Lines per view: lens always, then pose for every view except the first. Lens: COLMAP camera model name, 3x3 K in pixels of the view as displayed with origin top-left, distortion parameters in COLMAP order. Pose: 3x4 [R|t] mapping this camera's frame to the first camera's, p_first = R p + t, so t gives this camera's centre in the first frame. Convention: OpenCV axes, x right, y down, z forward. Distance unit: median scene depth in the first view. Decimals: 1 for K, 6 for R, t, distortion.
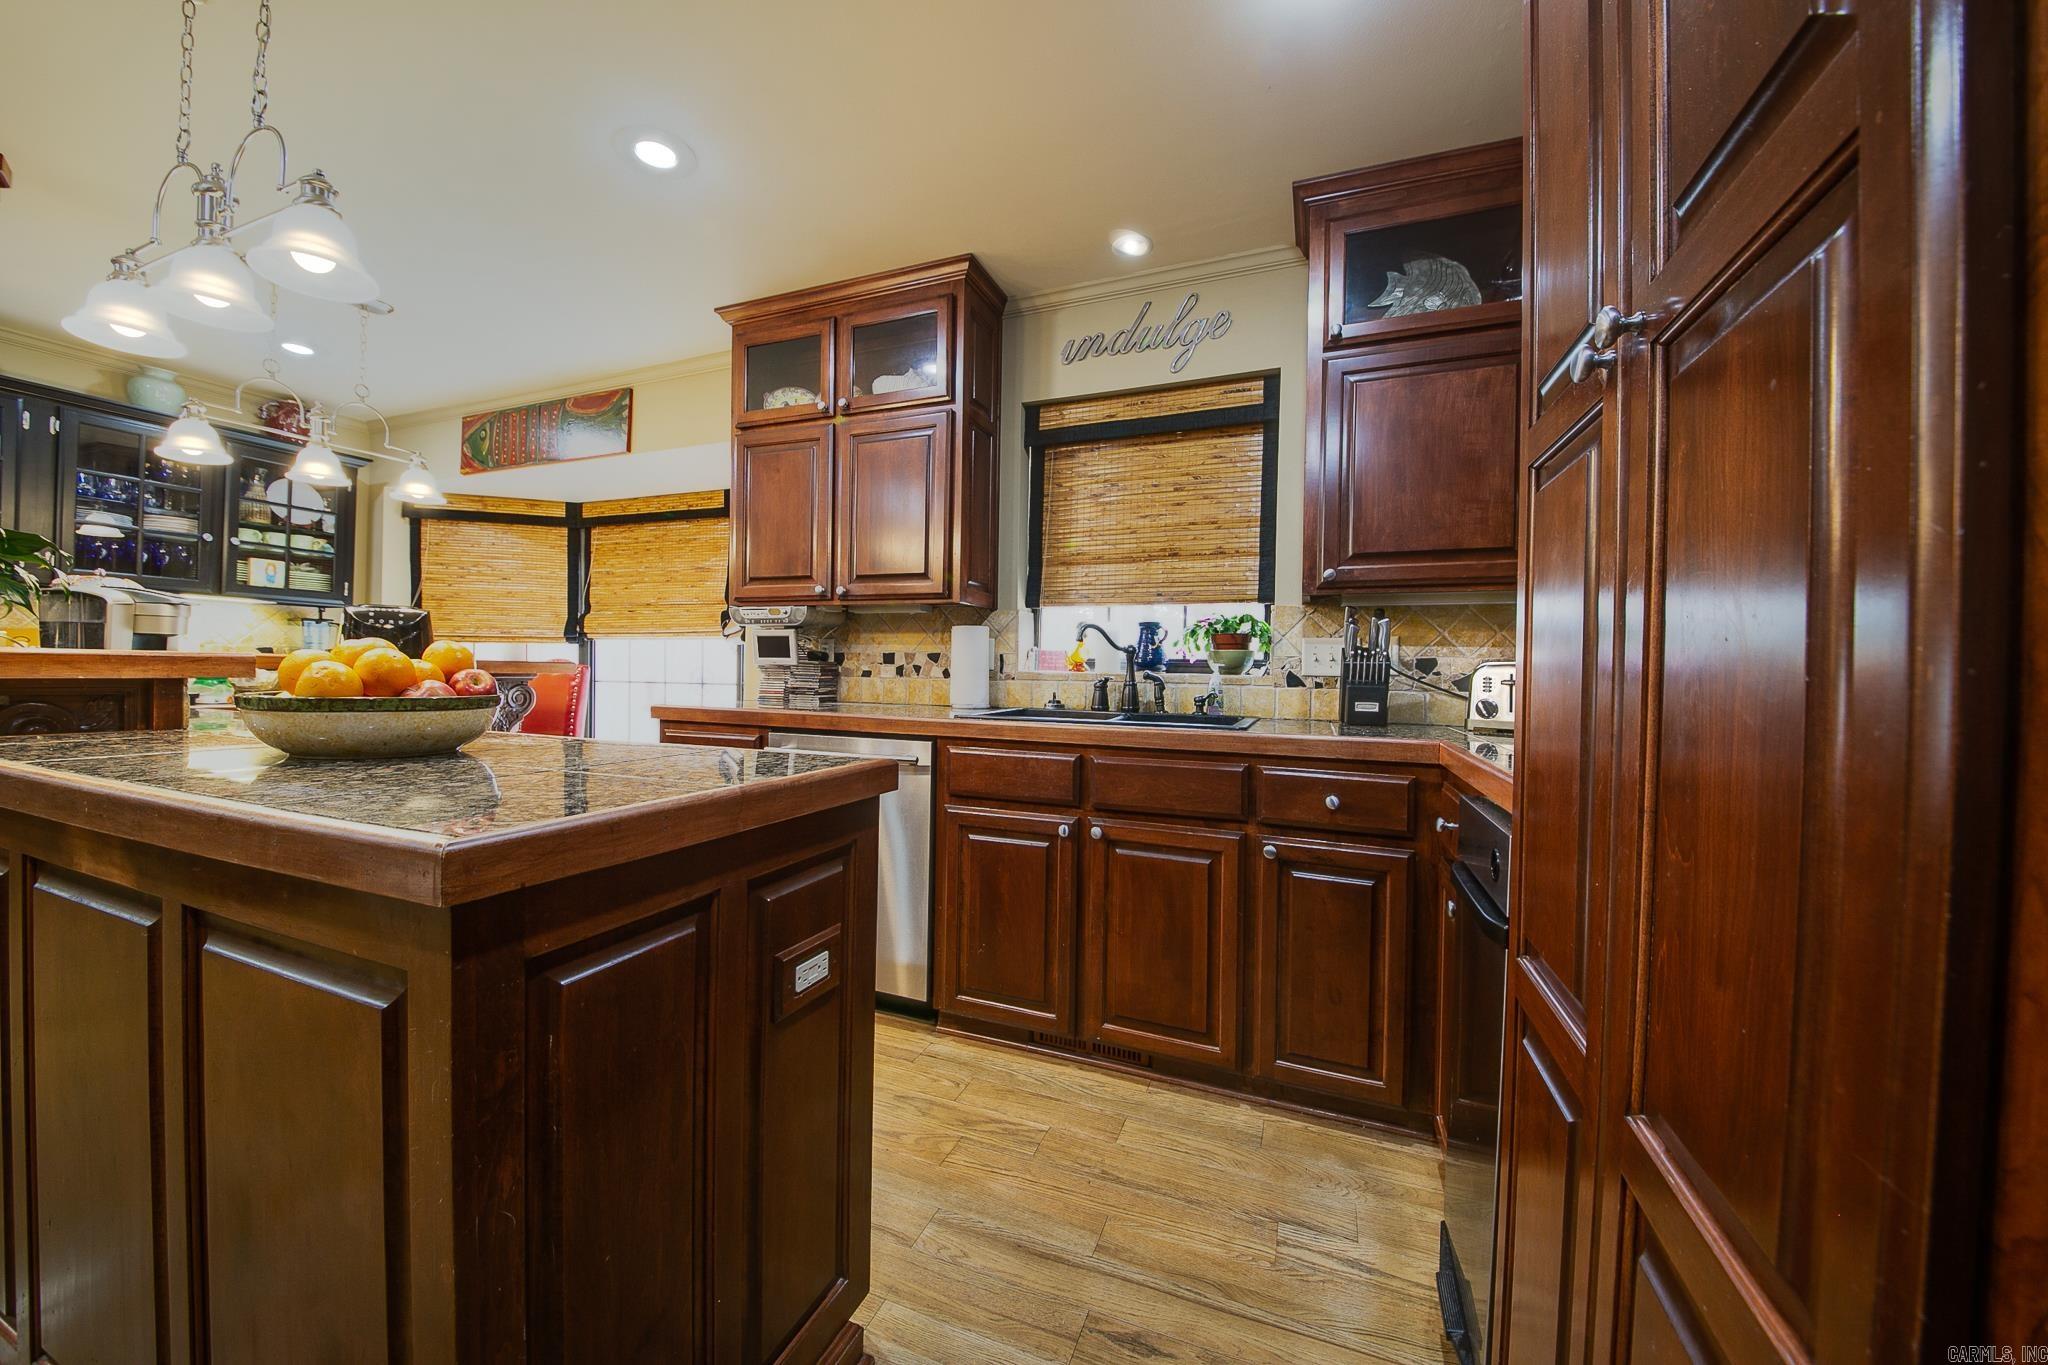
lens RADIAL K [[739.4, 0, 1018.0], [0, 739.4, 682.1], [0, 0, 1]] dist [0.000796, -0.009290]
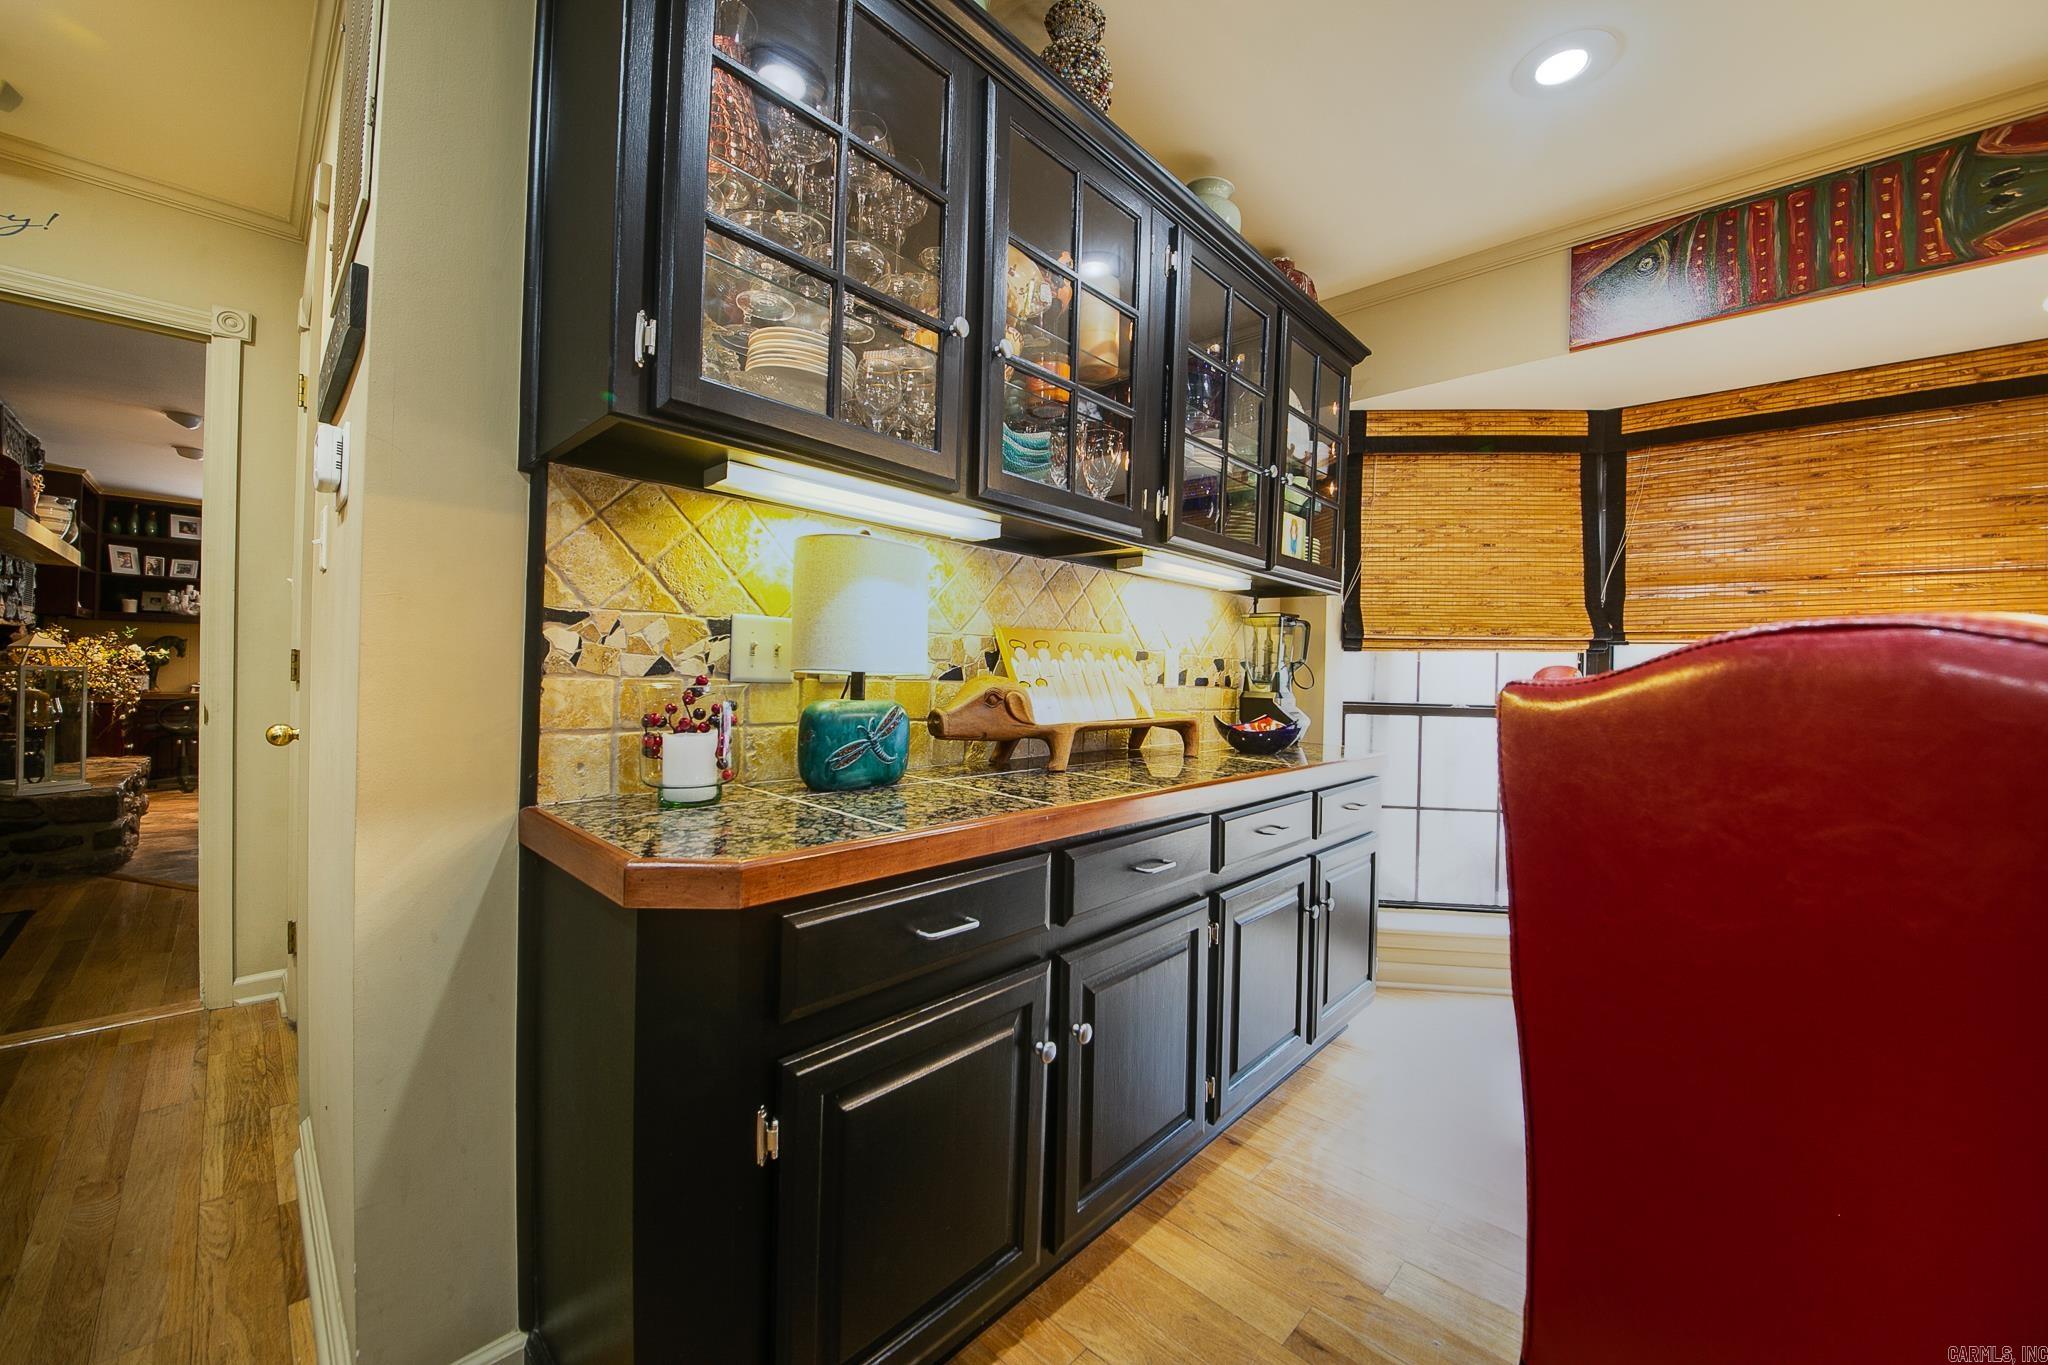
lens RADIAL K [[773.5, 0, 1024.0], [0, 773.5, 682.5], [0, 0, 1]] dist [-0.023310, -0.000334]
pose [[0.929432, 0.007160, -0.368925, -1.028497], [-0.010658, 0.999915, -0.007444, -0.023552], [0.368840, 0.010851, 0.929430, 0.351471]]
